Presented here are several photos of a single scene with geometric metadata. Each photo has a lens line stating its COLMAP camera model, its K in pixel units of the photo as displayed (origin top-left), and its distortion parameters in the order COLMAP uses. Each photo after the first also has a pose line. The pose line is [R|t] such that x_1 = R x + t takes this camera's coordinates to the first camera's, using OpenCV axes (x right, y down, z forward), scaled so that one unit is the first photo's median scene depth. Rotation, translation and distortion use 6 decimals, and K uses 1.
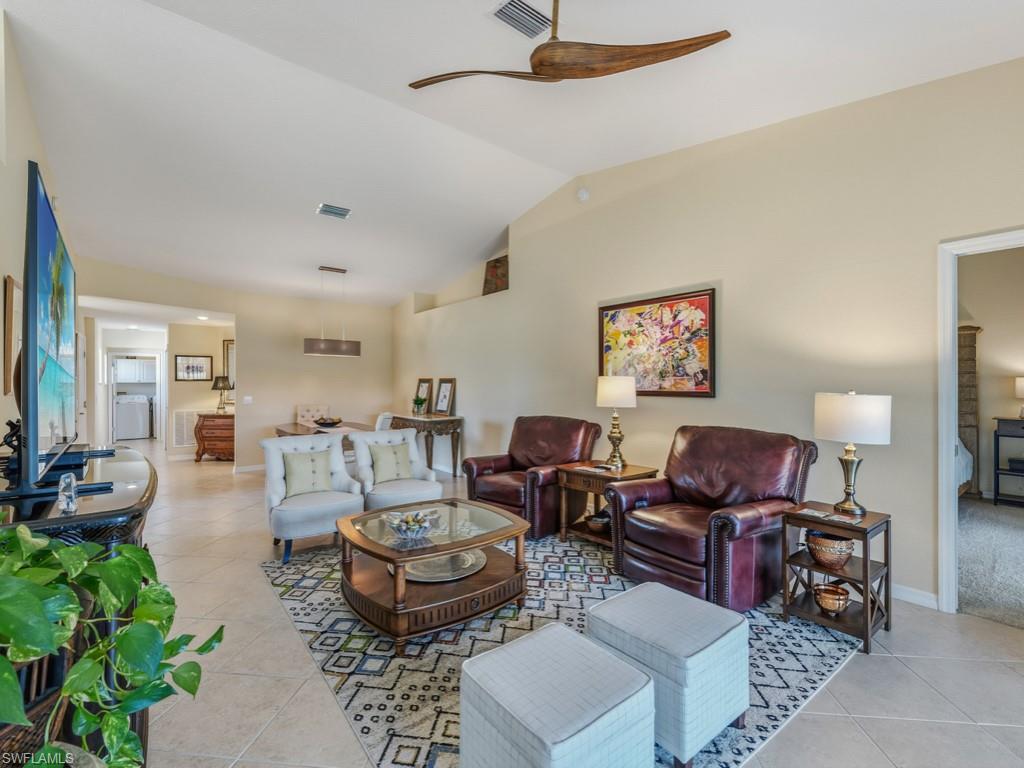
lens RADIAL K [[464.8, 0, 512.0], [0, 464.8, 384.0], [0, 0, 1]] dist [0.016023, -0.000121]
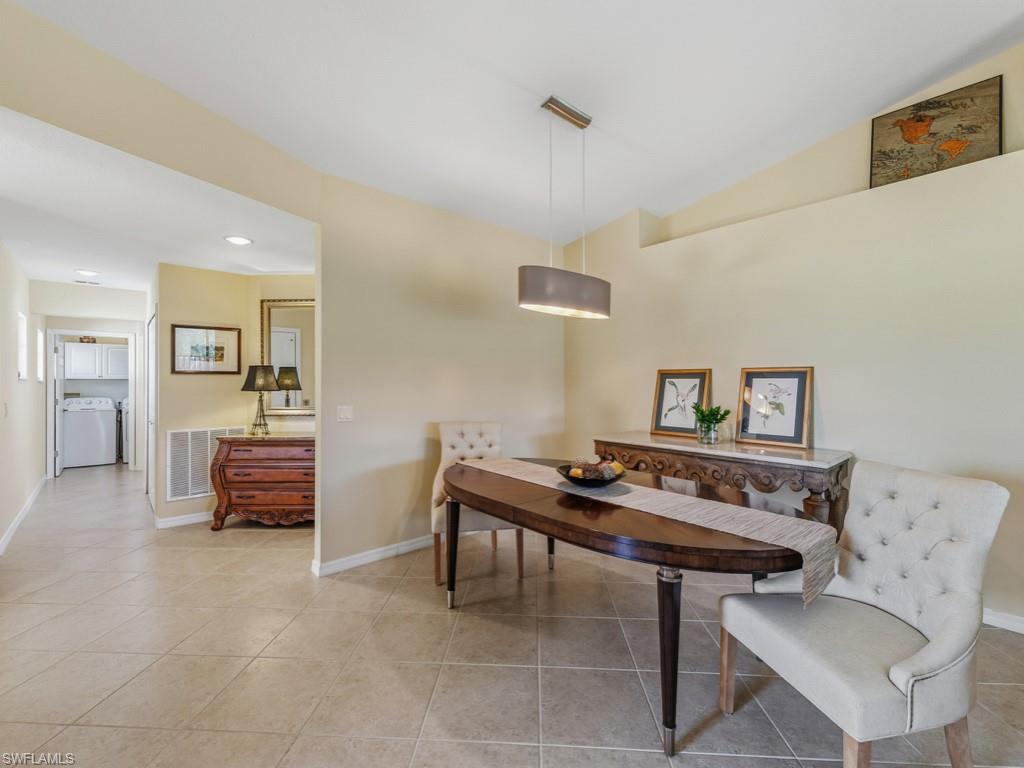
lens RADIAL K [[447.8, 0, 509.3], [0, 447.8, 380.8], [0, 0, 1]] dist [0.025458, -0.000282]
pose [[0.998494, 0.002420, 0.054801, -0.365707], [-0.002079, 0.999978, -0.006290, 0.003869], [-0.054815, 0.006167, 0.998477, 0.467857]]
